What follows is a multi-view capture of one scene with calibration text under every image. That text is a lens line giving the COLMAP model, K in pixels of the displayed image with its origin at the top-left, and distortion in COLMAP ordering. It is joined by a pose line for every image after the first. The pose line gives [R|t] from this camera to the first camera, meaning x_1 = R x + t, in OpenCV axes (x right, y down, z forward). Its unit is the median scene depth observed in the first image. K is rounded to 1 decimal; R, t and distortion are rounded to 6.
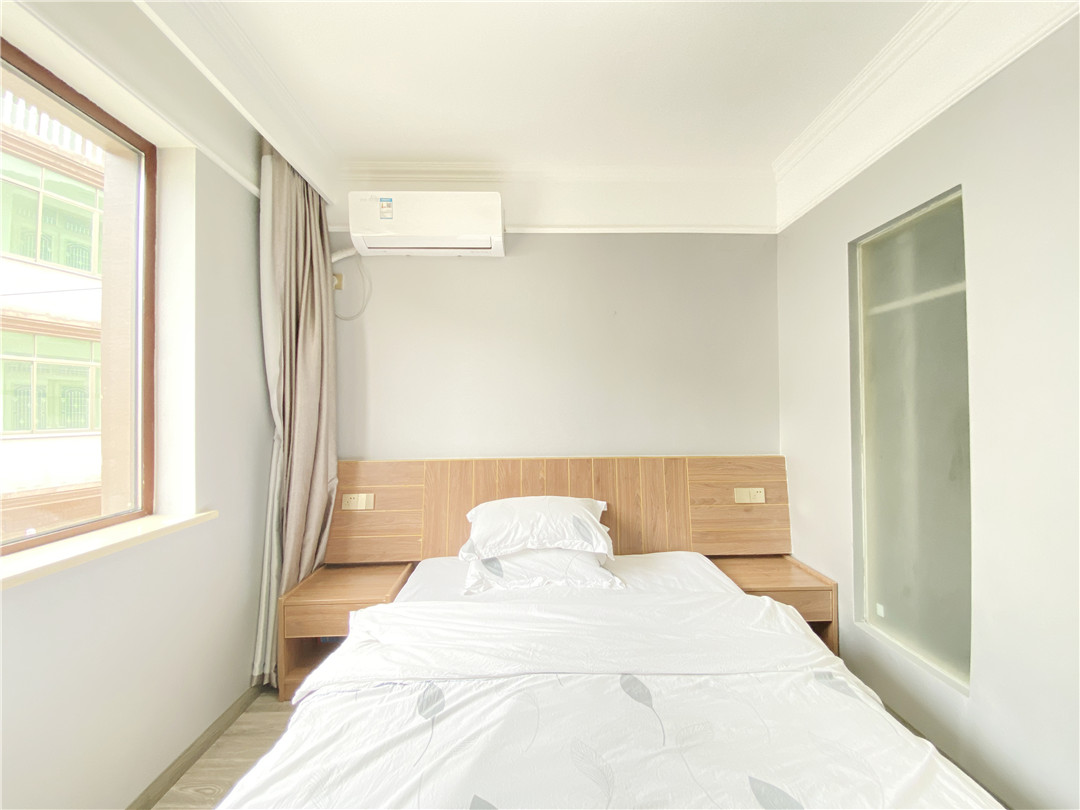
lens RADIAL K [[458.3, 0, 541.8], [0, 458.3, 398.6], [0, 0, 1]] dist [0.023404, -0.000006]
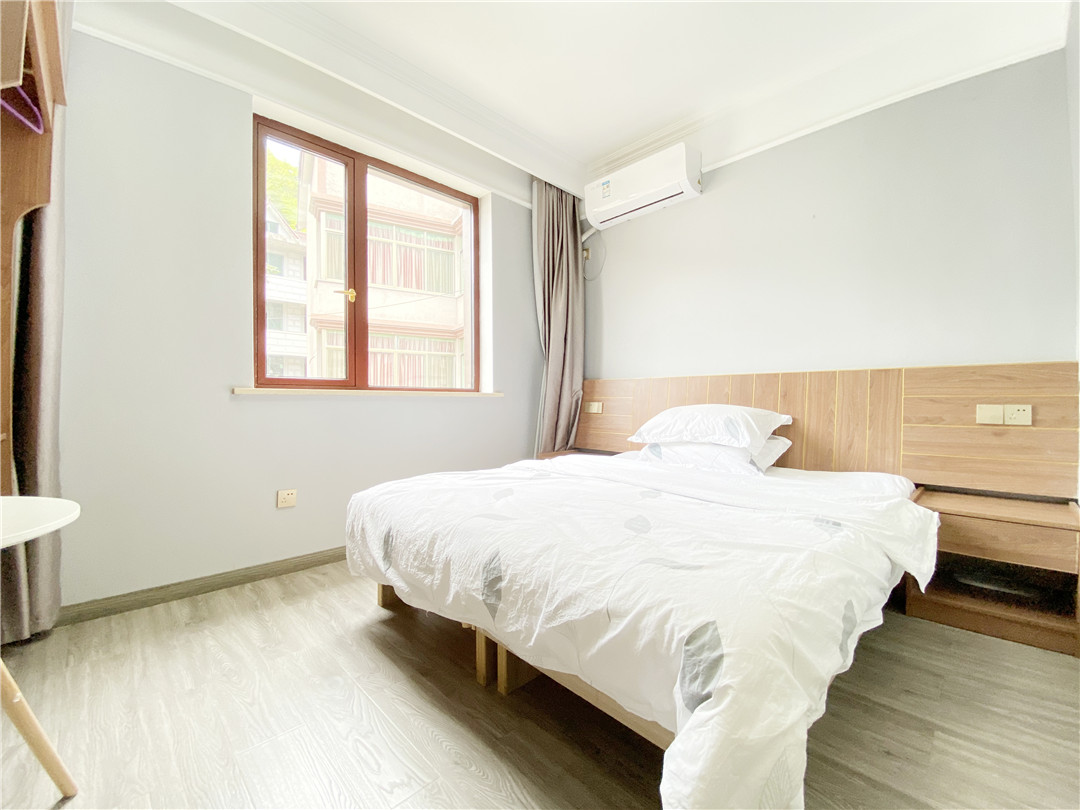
lens RADIAL K [[437.6, 0, 543.8], [0, 437.6, 404.4], [0, 0, 1]] dist [0.050333, -0.030465]
pose [[0.687459, 0.018814, -0.725979, 0.467455], [0.008062, 0.999405, 0.033534, 0.165075], [0.726178, -0.028906, 0.686899, -0.037736]]
